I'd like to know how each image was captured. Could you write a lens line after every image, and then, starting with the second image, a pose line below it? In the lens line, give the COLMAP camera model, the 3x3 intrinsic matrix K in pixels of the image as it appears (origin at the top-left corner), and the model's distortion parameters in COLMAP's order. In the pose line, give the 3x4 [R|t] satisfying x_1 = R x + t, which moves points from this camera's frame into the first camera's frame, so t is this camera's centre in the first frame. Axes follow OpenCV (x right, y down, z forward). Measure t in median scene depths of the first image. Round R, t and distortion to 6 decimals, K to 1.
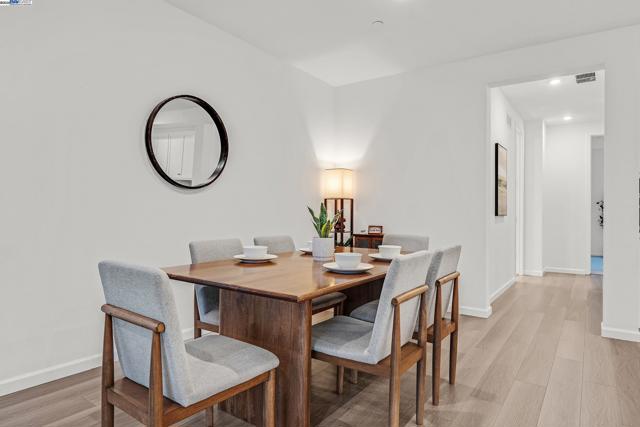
lens RADIAL K [[375.7, 0, 320.0], [0, 375.7, 213.5], [0, 0, 1]] dist [-0.000351, 0.000082]
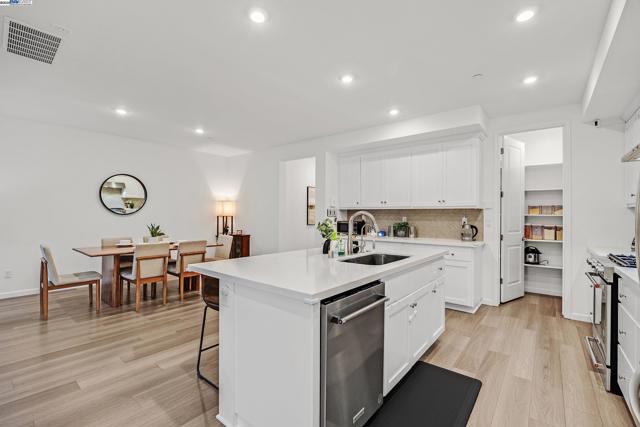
lens RADIAL K [[286.0, 0, 320.0], [0, 286.0, 213.5], [0, 0, 1]] dist [-0.000810, -0.000071]
pose [[0.998739, 0.001414, -0.050179, 0.689054], [-0.001966, 0.999938, -0.010952, -0.042295], [0.050160, 0.011037, 0.998680, -0.496923]]
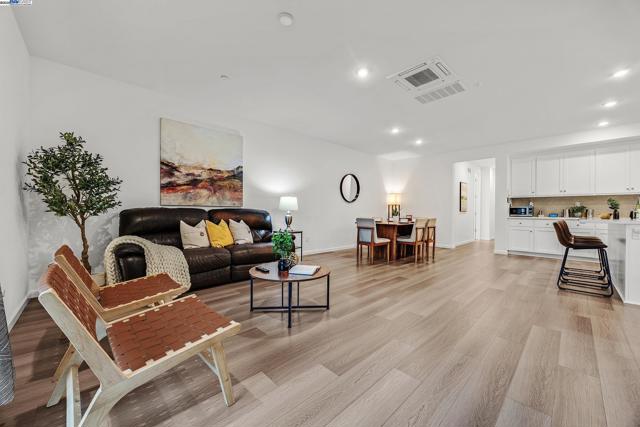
lens RADIAL K [[245.0, 0, 320.0], [0, 245.0, 213.5], [0, 0, 1]] dist [-0.008598, 0.000120]
pose [[0.983201, 0.004865, -0.182462, -0.163376], [-0.004751, 0.999988, 0.001061, 0.024693], [0.182465, -0.000176, 0.983212, -0.851755]]
